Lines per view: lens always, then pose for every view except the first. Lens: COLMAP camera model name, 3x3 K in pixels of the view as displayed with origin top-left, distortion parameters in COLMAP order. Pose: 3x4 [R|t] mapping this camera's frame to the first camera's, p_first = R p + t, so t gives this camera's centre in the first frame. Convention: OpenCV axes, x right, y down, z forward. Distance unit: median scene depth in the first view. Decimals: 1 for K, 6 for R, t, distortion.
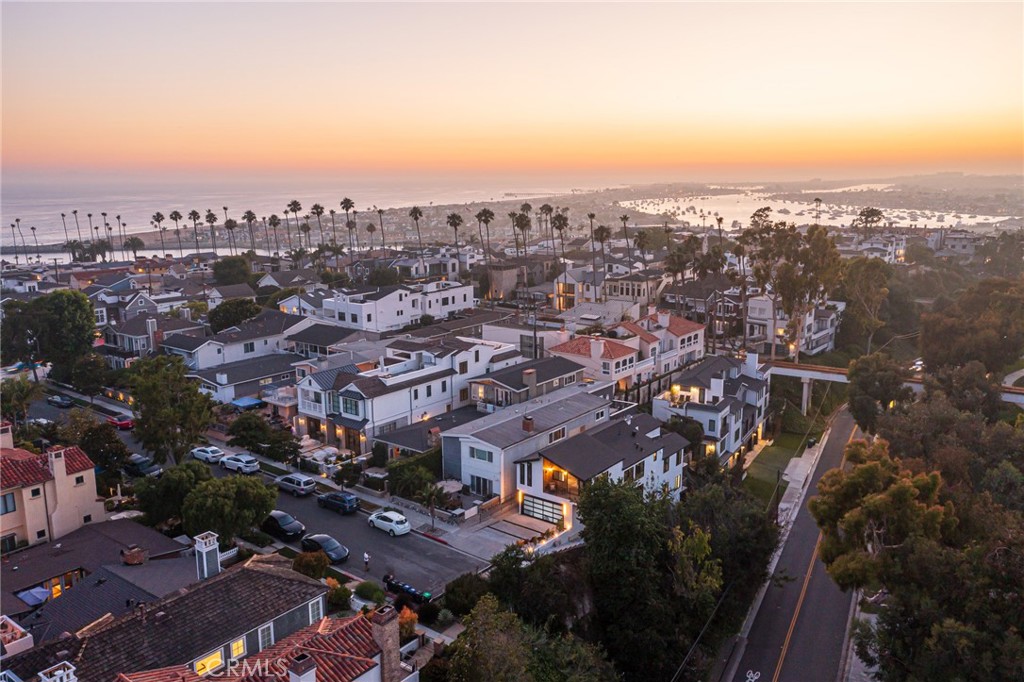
lens RADIAL K [[817.4, 0, 512.0], [0, 817.4, 341.0], [0, 0, 1]] dist [-0.021773, 0.069088]
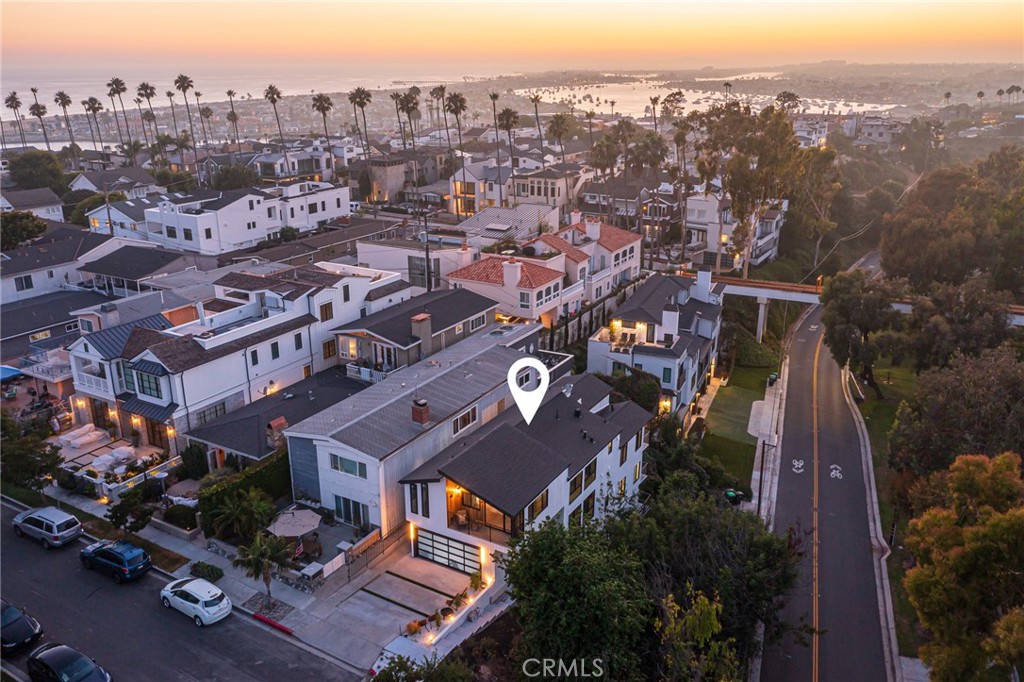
lens RADIAL K [[817.4, 0, 512.0], [0, 817.4, 341.0], [0, 0, 1]] dist [-0.021773, 0.069088]
pose [[0.991679, -0.037832, 0.123047, 0.009835], [0.021786, 0.991375, 0.129229, -0.026105], [-0.126875, -0.125473, 0.983951, 0.252738]]
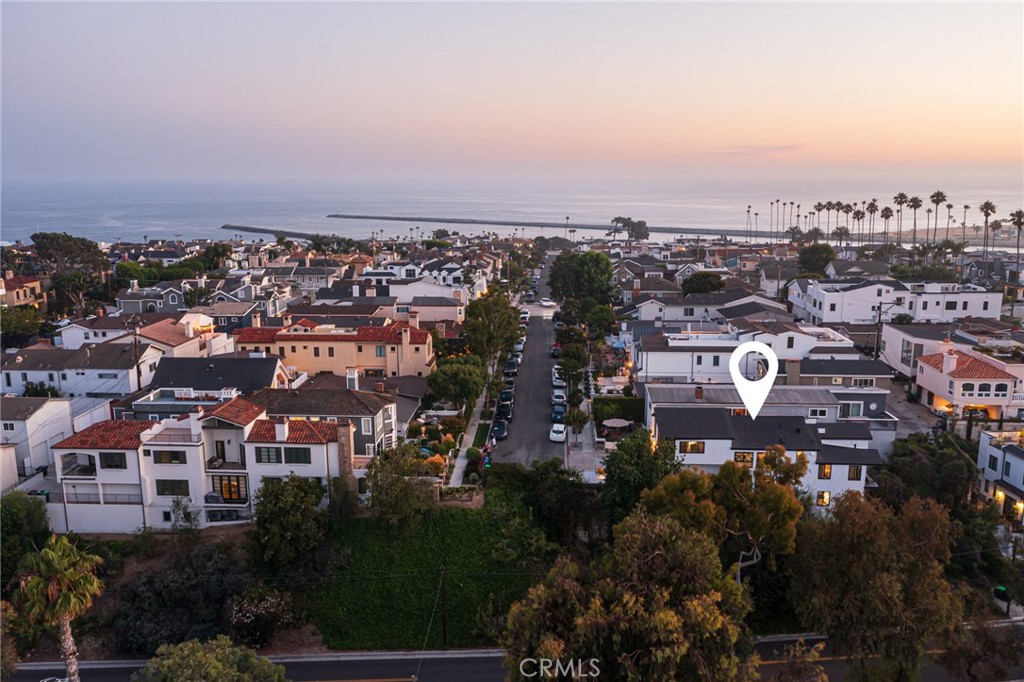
lens RADIAL K [[817.4, 0, 512.0], [0, 817.4, 341.0], [0, 0, 1]] dist [-0.021773, 0.069088]
pose [[0.556490, 0.167550, -0.813785, 0.541925], [-0.162254, 0.982513, 0.091335, -0.018287], [0.814858, 0.081212, 0.573944, 0.111111]]
